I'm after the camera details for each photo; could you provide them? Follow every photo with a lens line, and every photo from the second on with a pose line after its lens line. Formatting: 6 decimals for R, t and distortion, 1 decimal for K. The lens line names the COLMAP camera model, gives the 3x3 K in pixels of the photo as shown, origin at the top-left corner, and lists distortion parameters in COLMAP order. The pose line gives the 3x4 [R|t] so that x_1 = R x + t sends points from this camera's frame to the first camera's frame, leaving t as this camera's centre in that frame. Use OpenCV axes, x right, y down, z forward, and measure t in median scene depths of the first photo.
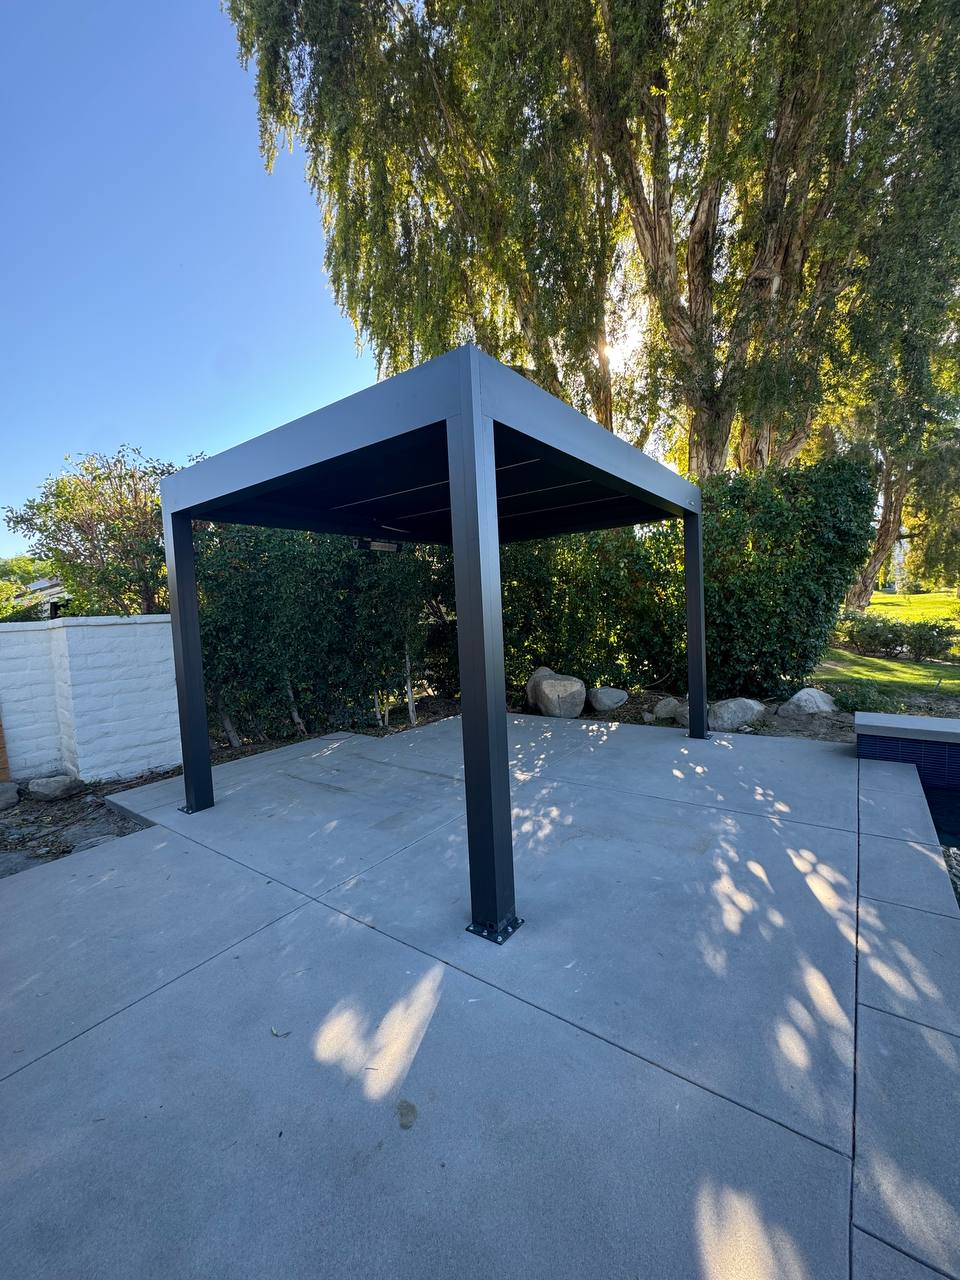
lens RADIAL K [[512.8, 0, 480.2], [0, 512.8, 640.3], [0, 0, 1]] dist [0.001413, 0.000608]
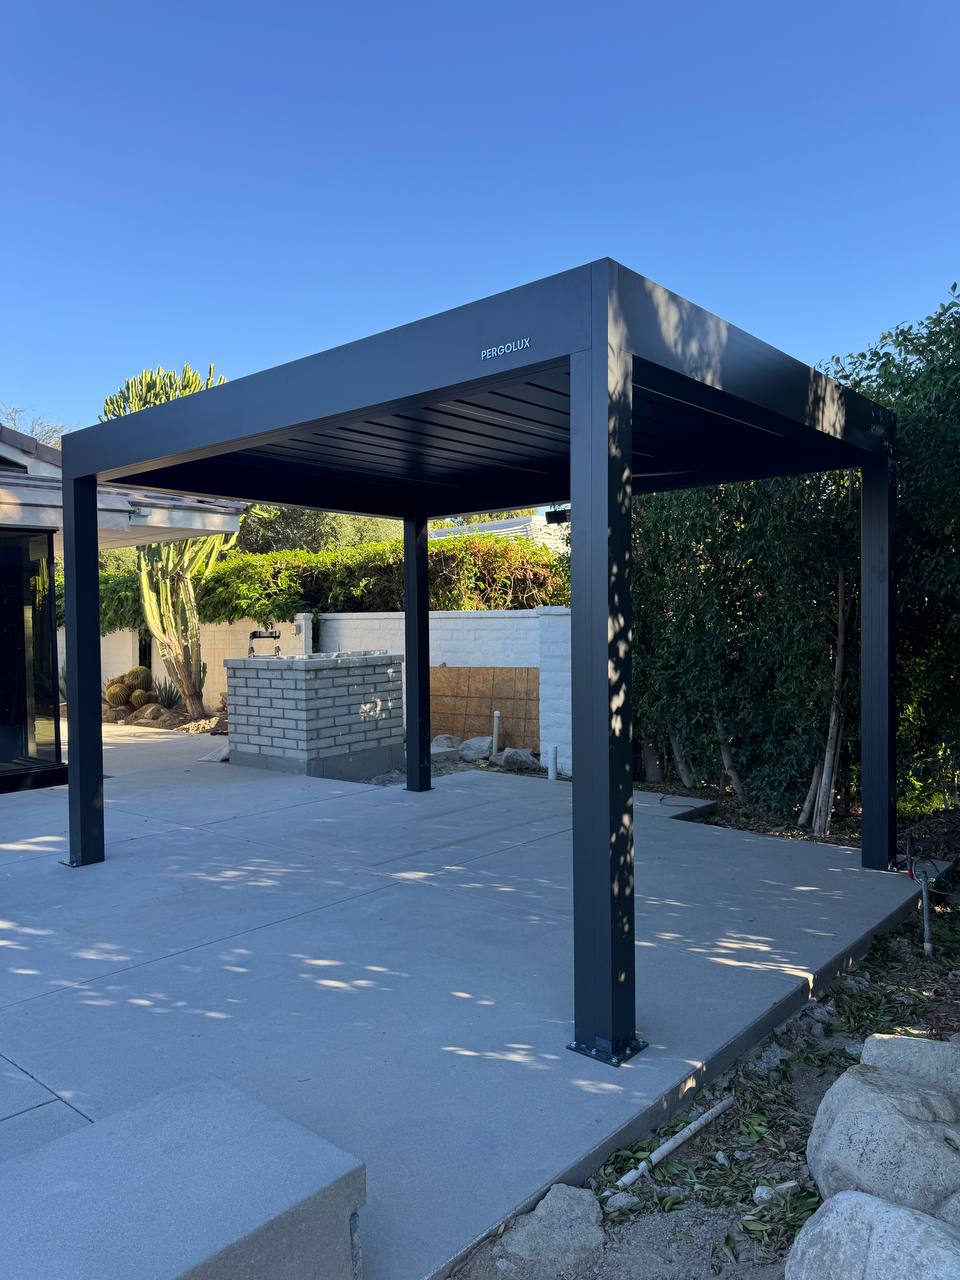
lens RADIAL K [[908.0, 0, 457.4], [0, 908.0, 647.0], [0, 0, 1]] dist [0.063576, -0.045139]
pose [[-0.094090, 0.078265, -0.992483, 0.830762], [-0.041003, 0.995755, 0.082410, -0.084779], [0.994719, 0.048448, -0.090481, 0.796110]]
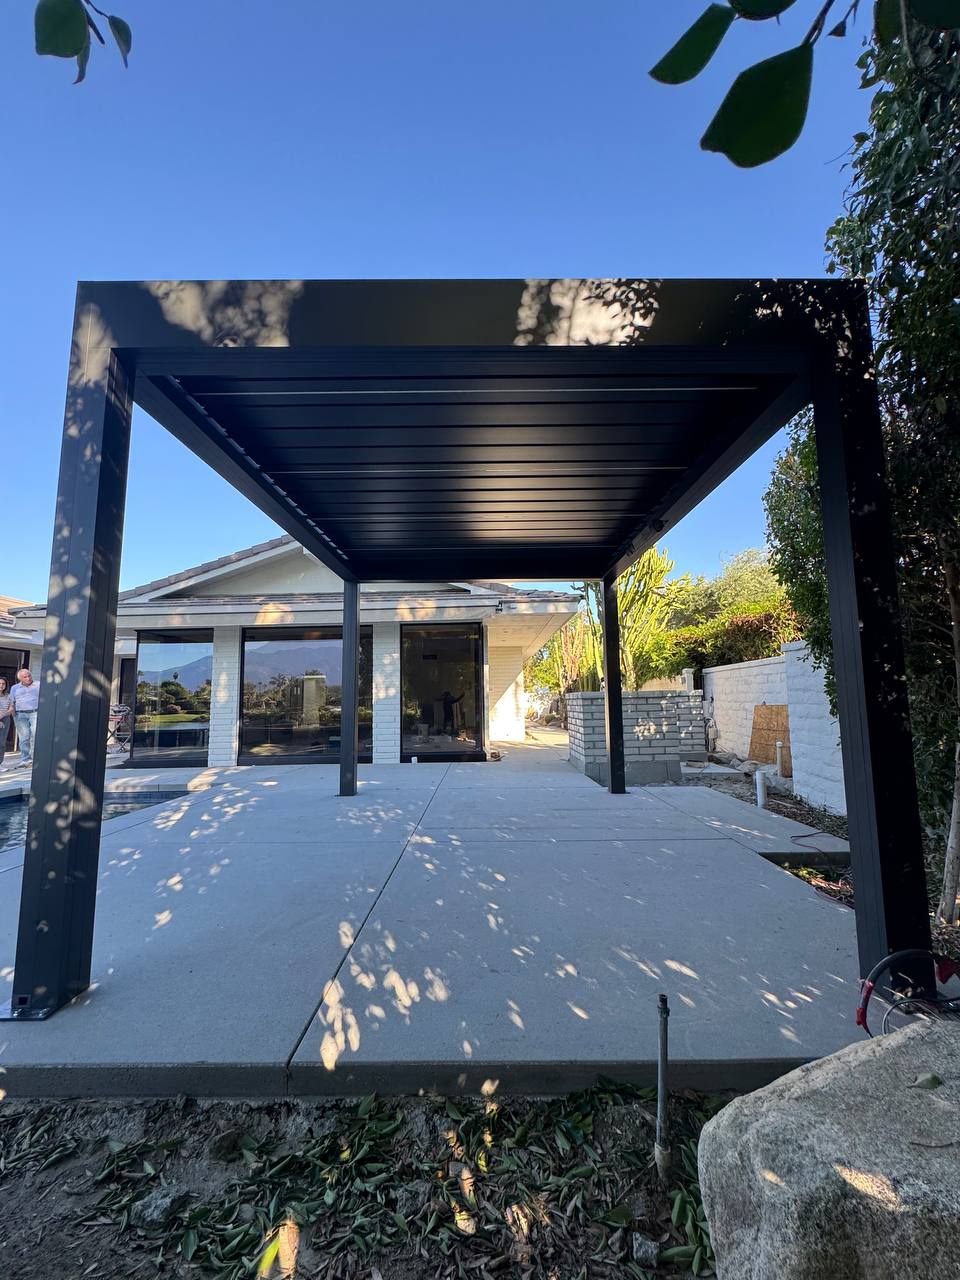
lens RADIAL K [[512.8, 0, 485.1], [0, 512.8, 642.8], [0, 0, 1]] dist [0.001413, 0.000608]
pose [[-0.811309, -0.009423, -0.584541, 0.336881], [0.013816, 0.999282, -0.035284, -0.014891], [0.584454, -0.036702, -0.810597, 1.199112]]
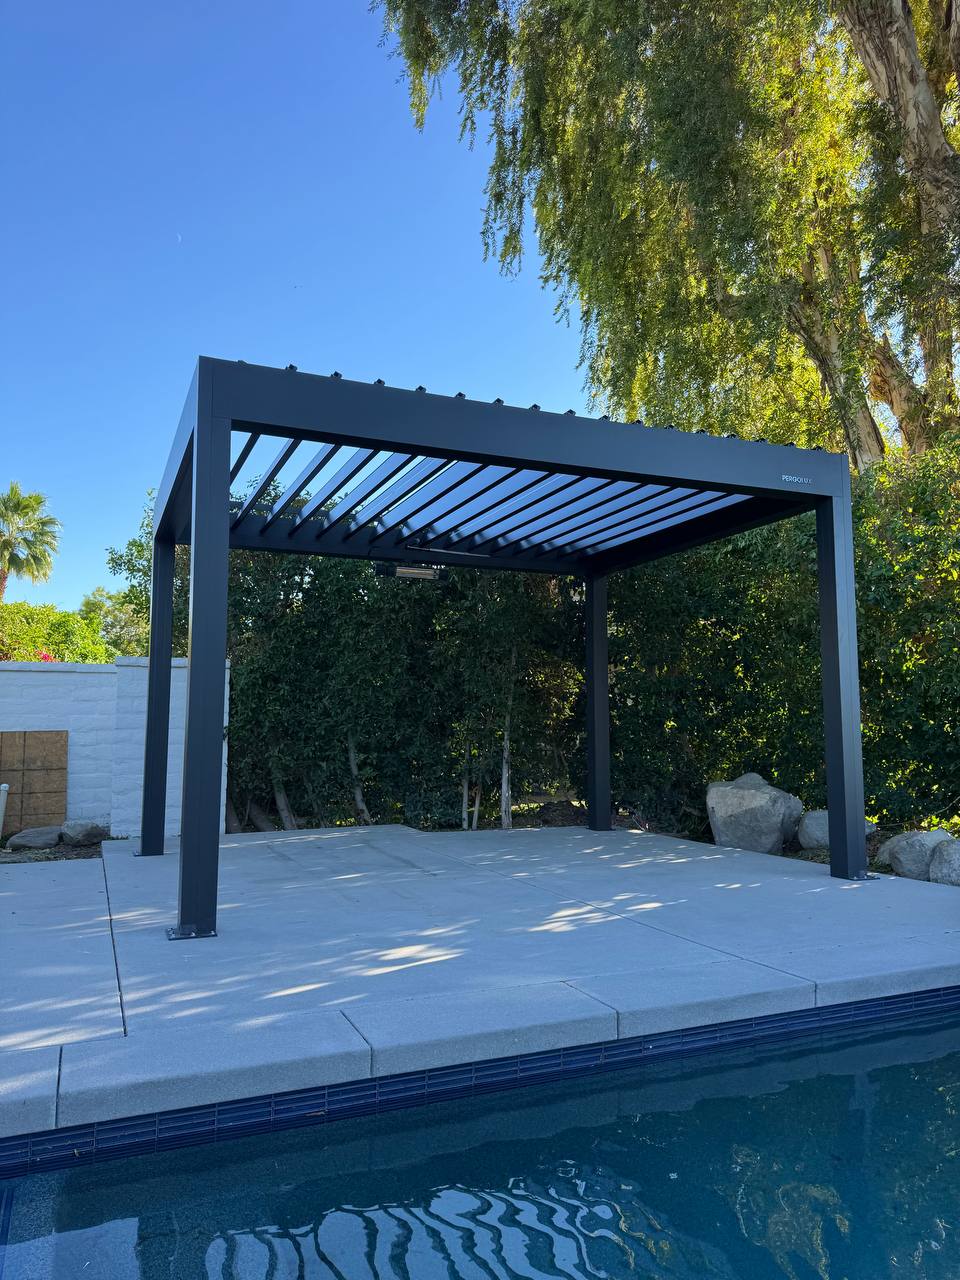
lens RADIAL K [[908.0, 0, 483.0], [0, 908.0, 636.9], [0, 0, 1]] dist [0.063576, -0.045139]
pose [[0.862011, -0.004469, -0.506869, 0.501363], [-0.071031, 0.989030, -0.129519, 0.072168], [0.501888, 0.147650, 0.852237, -0.094493]]
